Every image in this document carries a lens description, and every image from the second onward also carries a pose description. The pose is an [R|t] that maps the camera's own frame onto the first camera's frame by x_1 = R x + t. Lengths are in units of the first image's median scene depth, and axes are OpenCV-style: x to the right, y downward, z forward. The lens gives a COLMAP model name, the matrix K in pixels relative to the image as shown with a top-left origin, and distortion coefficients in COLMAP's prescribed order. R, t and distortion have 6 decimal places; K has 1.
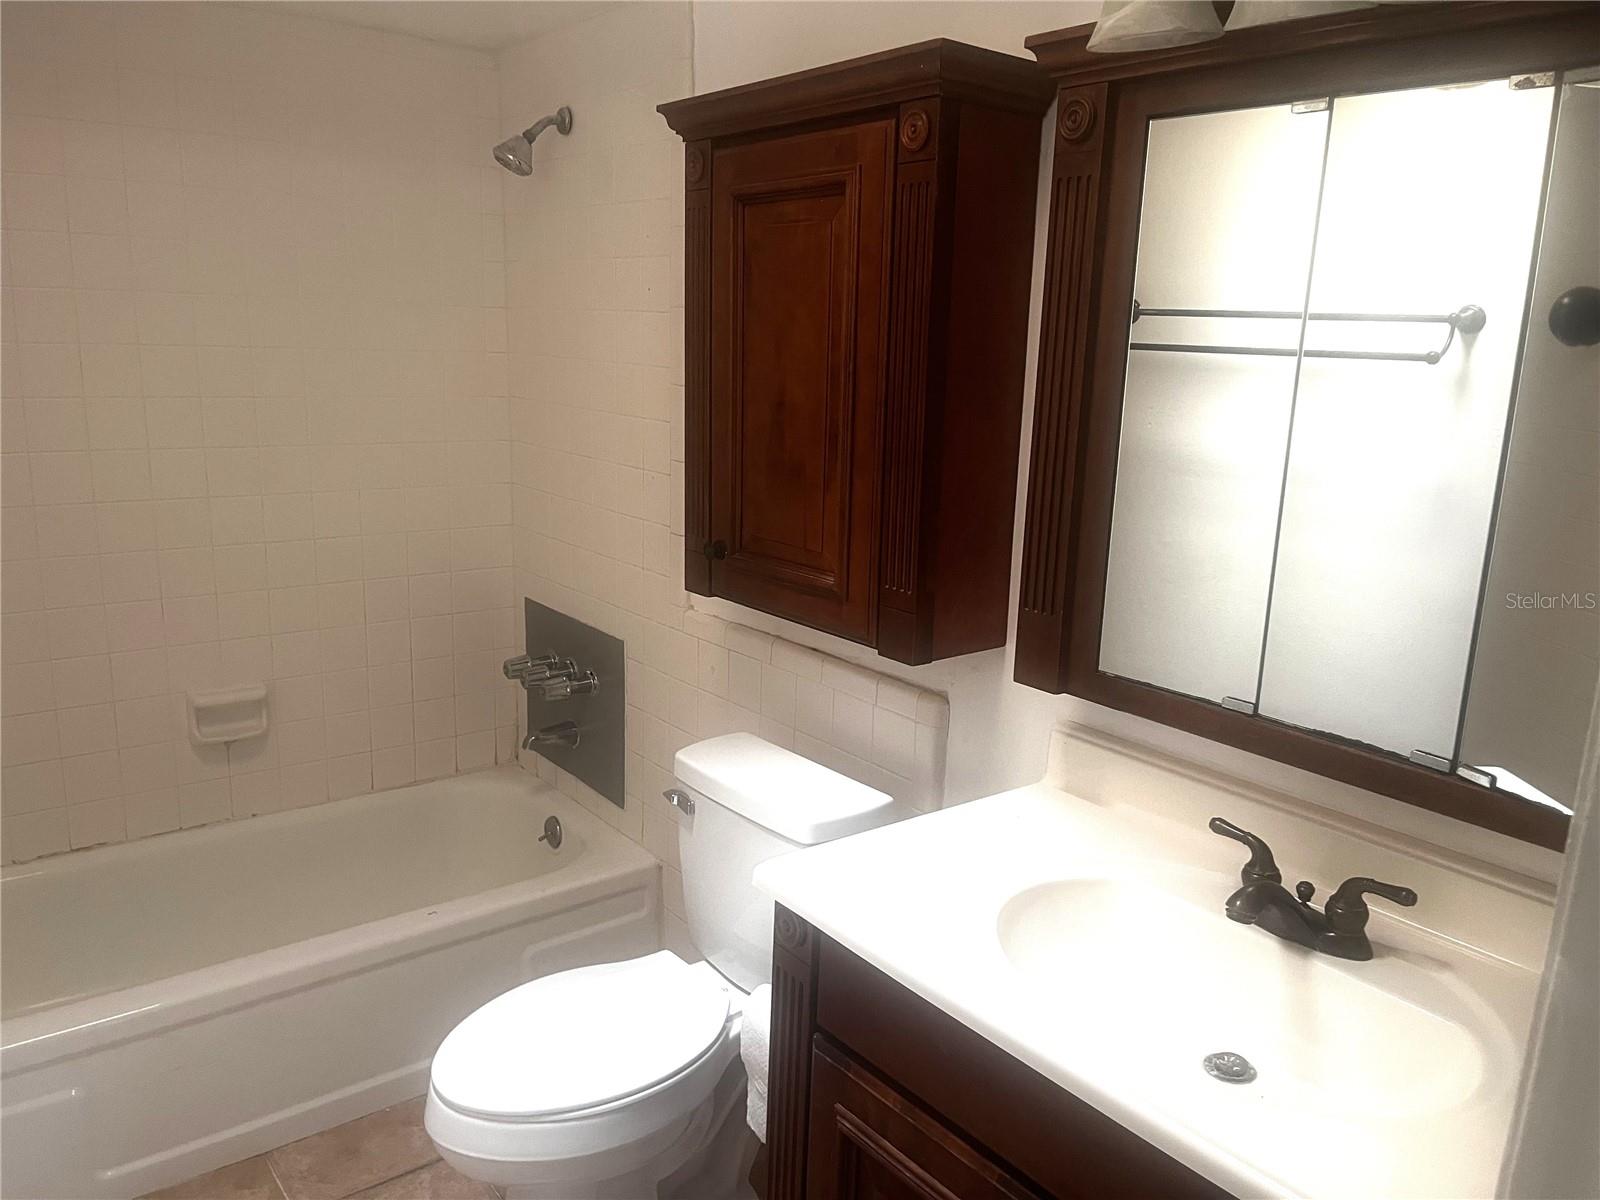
lens RADIAL K [[1226.7, 0, 800.0], [0, 1226.7, 600.0], [0, 0, 1]] dist [0.052813, -0.058481]
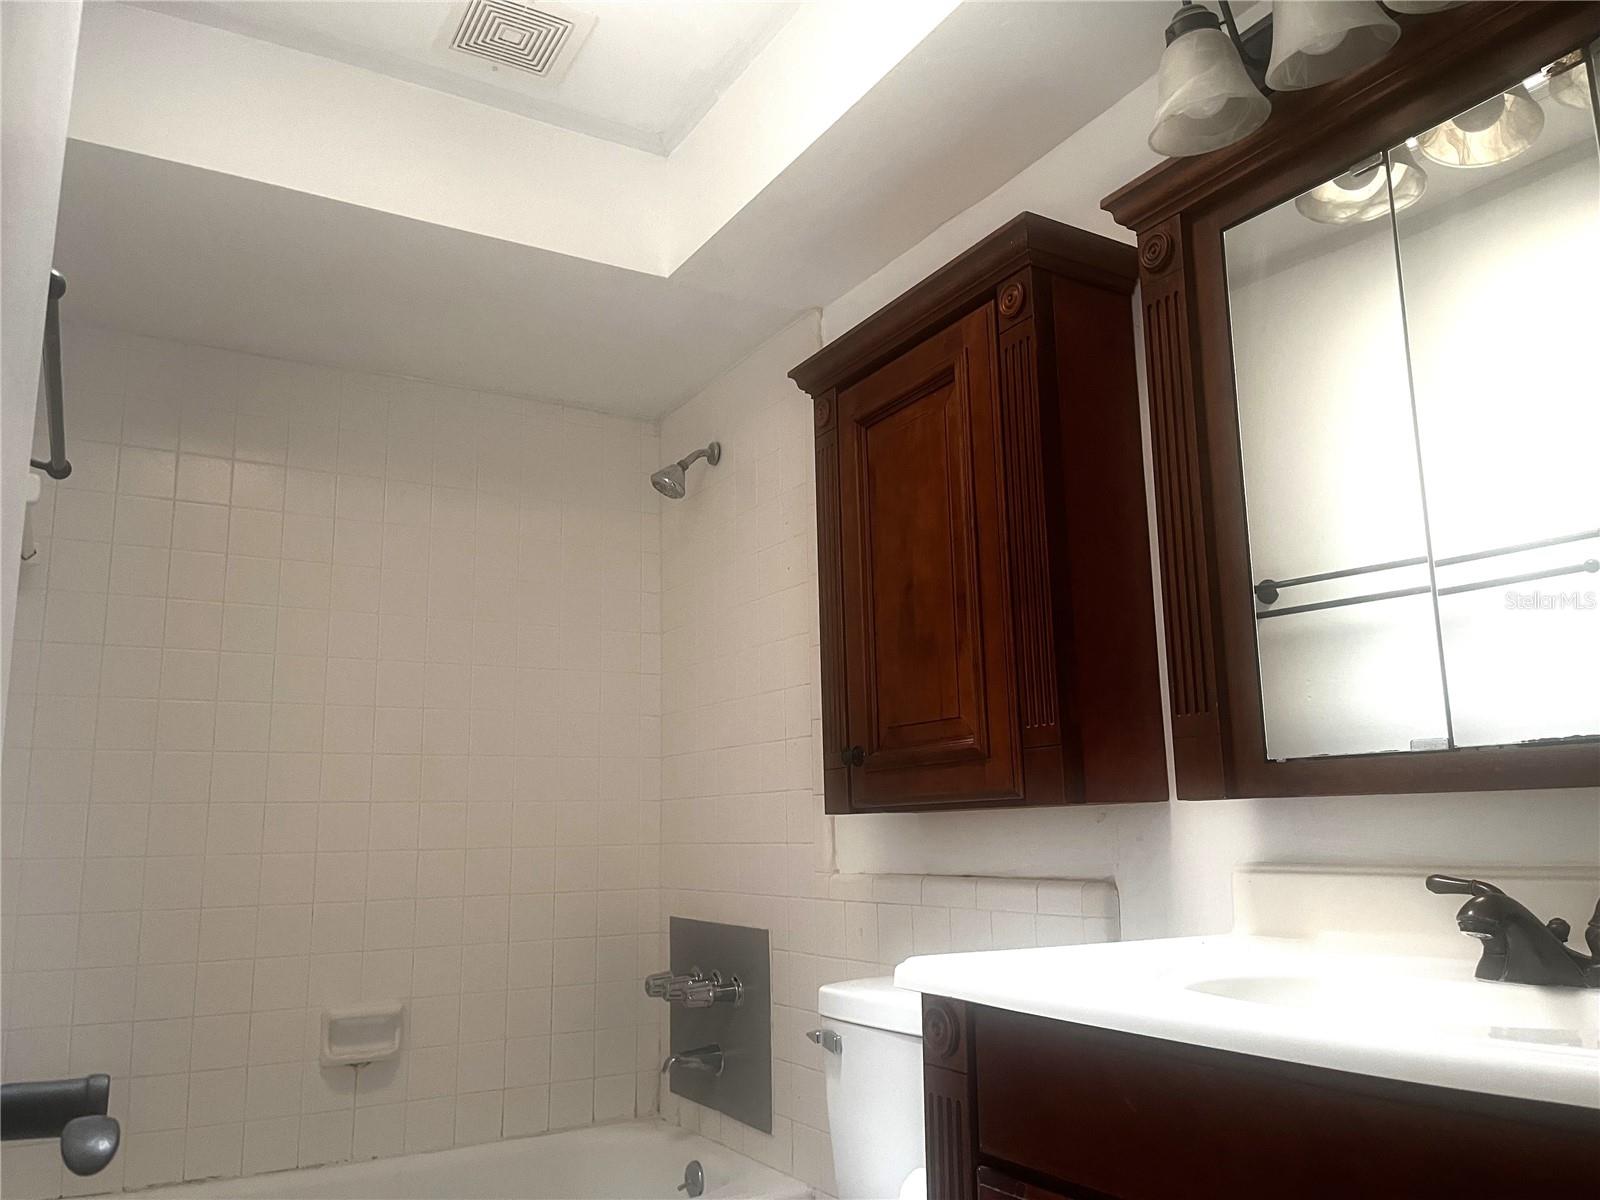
lens RADIAL K [[1213.8, 0, 814.8], [0, 1213.8, 602.6], [0, 0, 1]] dist [0.062779, -0.089770]
pose [[0.991615, -0.071835, -0.107425, 0.013127], [0.022592, 0.914833, -0.403201, 0.243662], [0.127239, 0.397393, 0.908784, 0.074428]]
